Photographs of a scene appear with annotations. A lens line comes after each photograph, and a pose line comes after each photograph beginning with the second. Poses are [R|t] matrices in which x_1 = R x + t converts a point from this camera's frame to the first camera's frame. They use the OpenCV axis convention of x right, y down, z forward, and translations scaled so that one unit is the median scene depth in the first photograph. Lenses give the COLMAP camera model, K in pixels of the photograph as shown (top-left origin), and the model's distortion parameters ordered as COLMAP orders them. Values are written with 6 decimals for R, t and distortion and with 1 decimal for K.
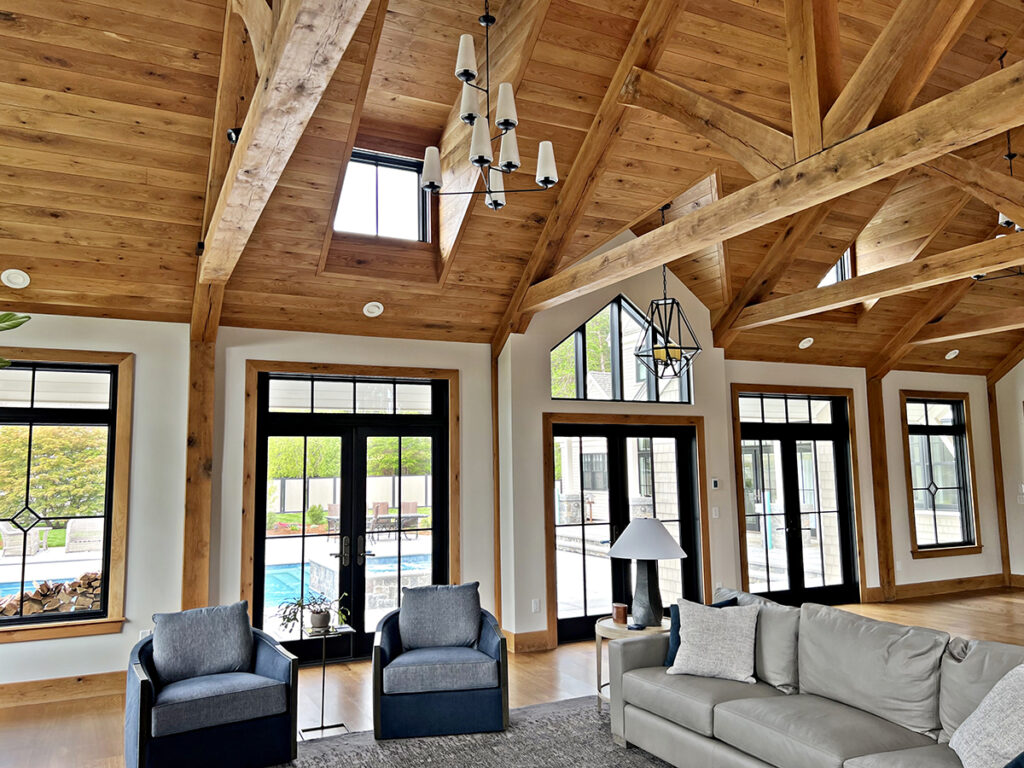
lens RADIAL K [[778.7, 0, 510.1], [0, 778.7, 388.7], [0, 0, 1]] dist [0.049238, -0.048398]
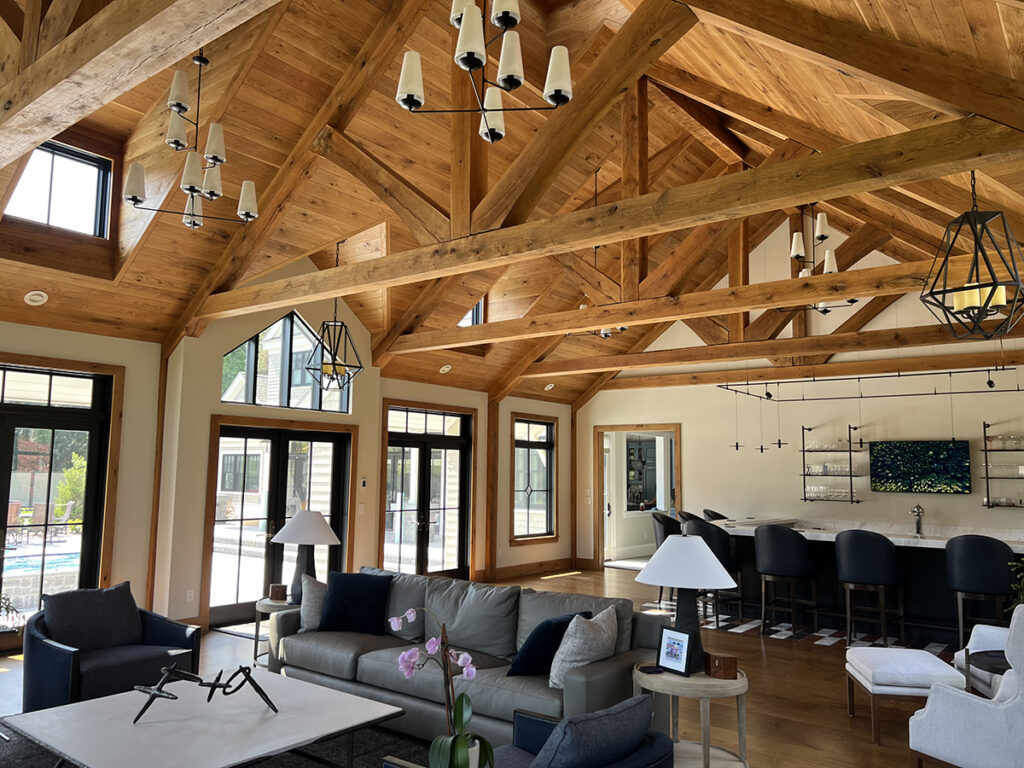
lens RADIAL K [[778.7, 0, 512.0], [0, 778.7, 382.5], [0, 0, 1]] dist [0.049238, -0.048398]
pose [[0.895346, 0.079043, 0.438302, -0.064741], [-0.073786, 0.996851, -0.029044, -0.011297], [-0.439218, -0.006336, 0.898358, -0.146440]]
